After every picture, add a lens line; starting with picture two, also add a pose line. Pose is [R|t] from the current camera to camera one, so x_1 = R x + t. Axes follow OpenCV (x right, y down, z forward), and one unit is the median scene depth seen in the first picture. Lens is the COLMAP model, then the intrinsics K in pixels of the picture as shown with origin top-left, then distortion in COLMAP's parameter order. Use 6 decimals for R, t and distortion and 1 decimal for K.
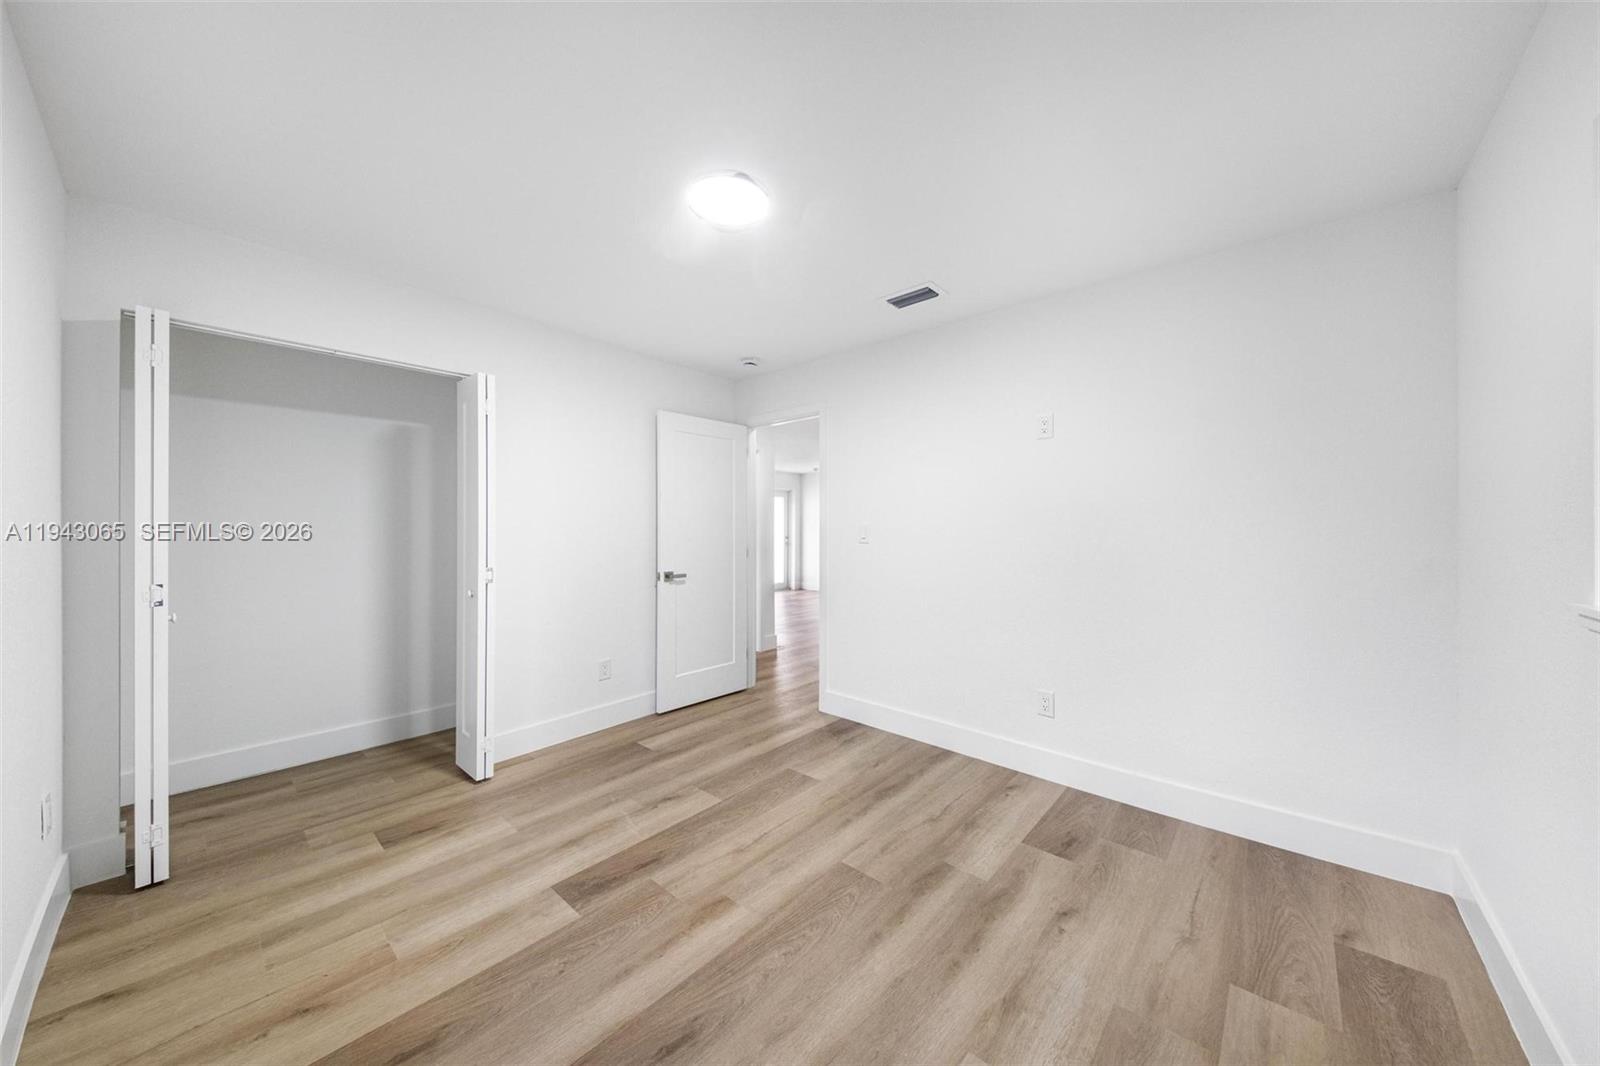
lens RADIAL K [[549.3, 0, 802.9], [0, 549.3, 522.0], [0, 0, 1]] dist [0.049522, -0.023811]
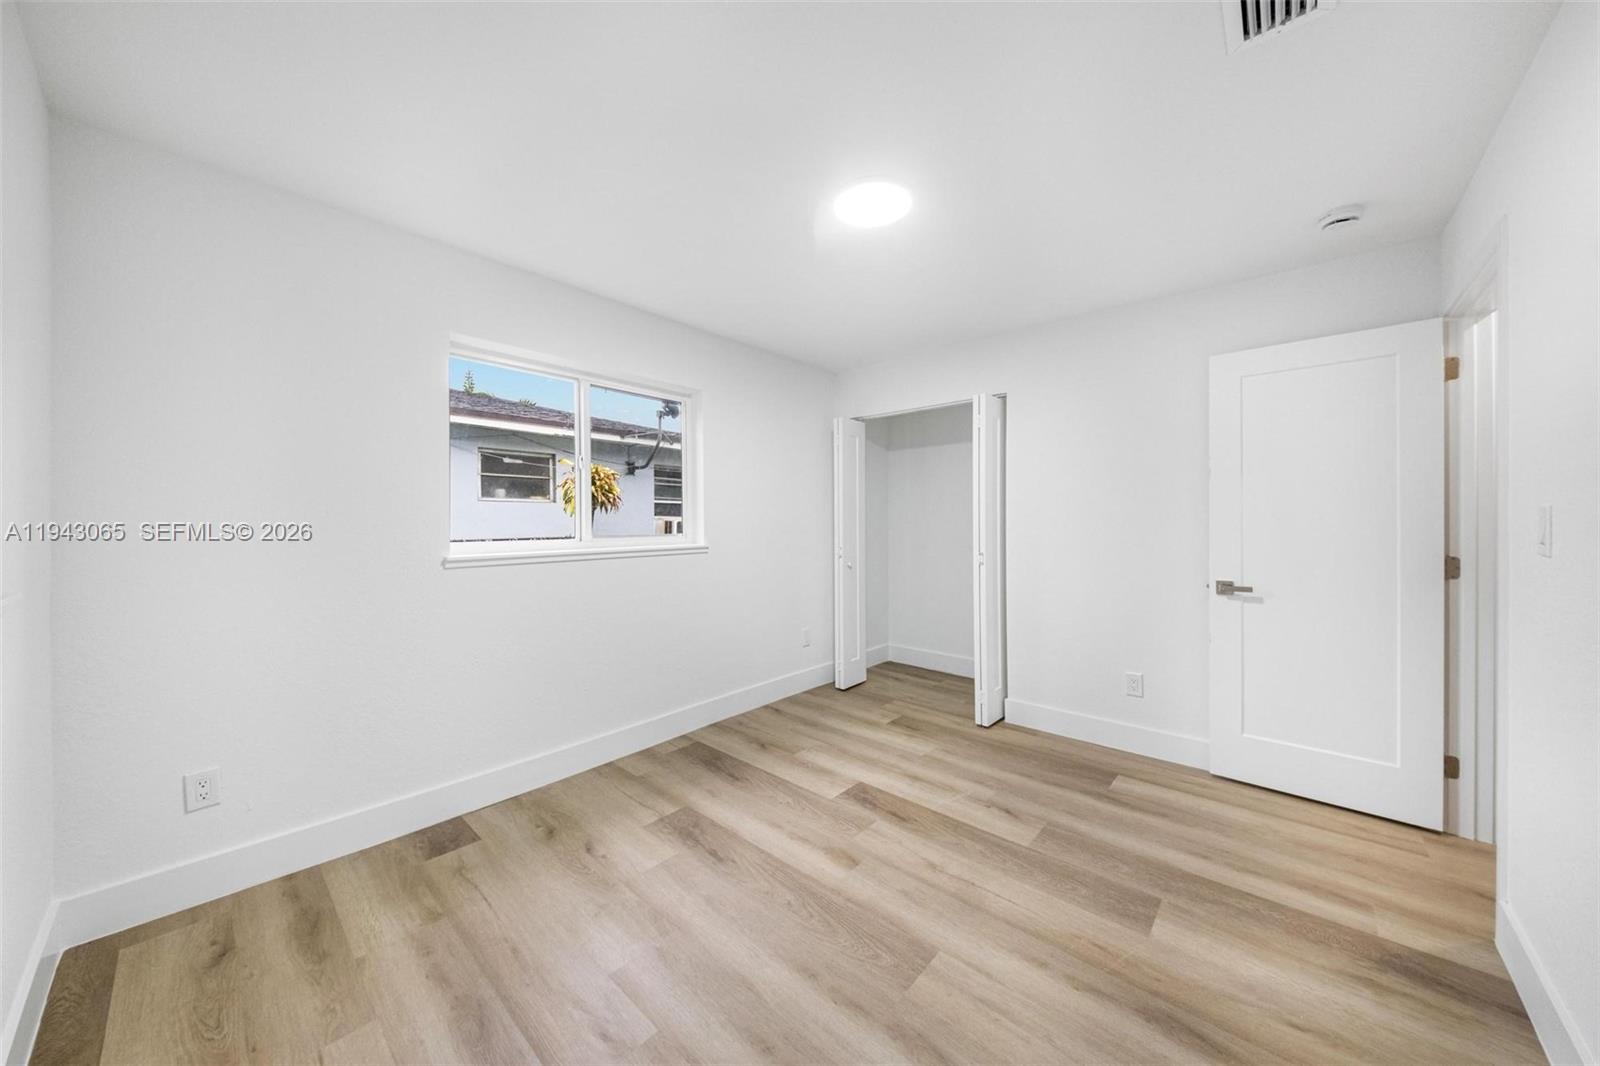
lens RADIAL K [[549.3, 0, 802.9], [0, 549.3, 522.0], [0, 0, 1]] dist [0.049522, -0.023811]
pose [[-0.008378, 0.002797, -0.999961, 0.763102], [0.011753, 0.999927, 0.002699, 0.010091], [0.999896, -0.011729, -0.008410, 0.744633]]
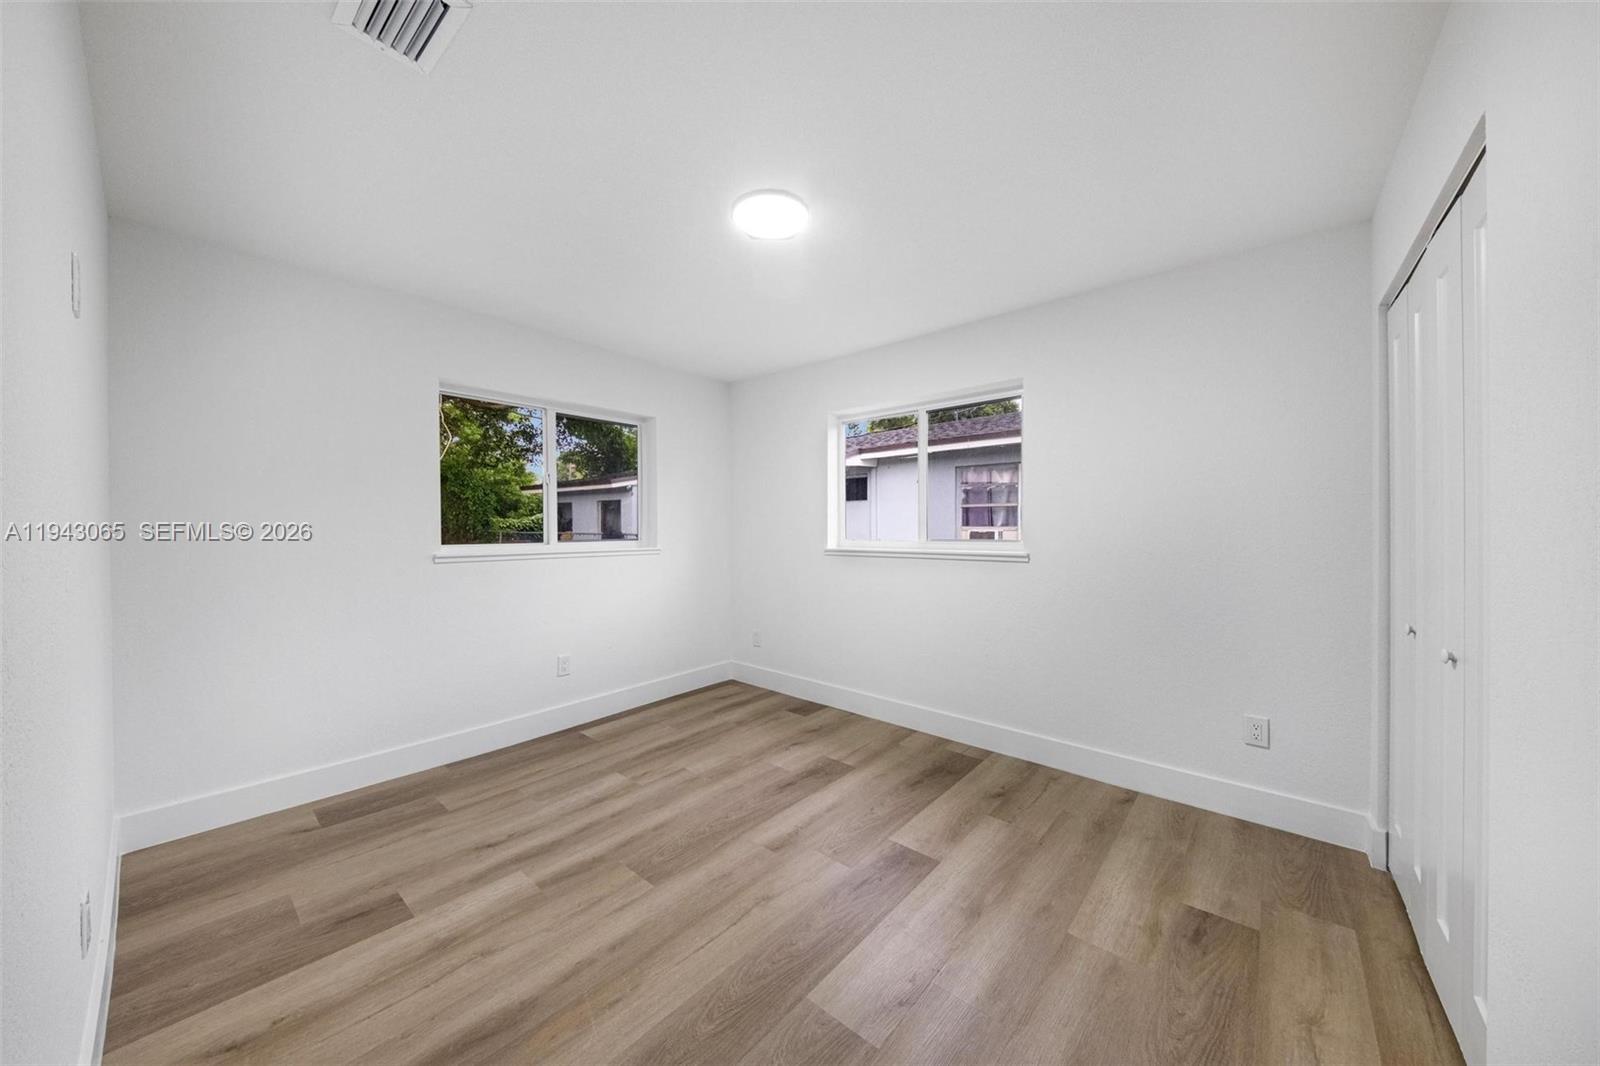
lens RADIAL K [[549.3, 0, 802.9], [0, 549.3, 522.0], [0, 0, 1]] dist [0.049522, -0.023811]
pose [[-0.999937, -0.000642, -0.011245, -0.149382], [-0.000458, 0.999866, -0.016385, 0.019997], [0.011254, -0.016379, -0.999803, 1.747983]]
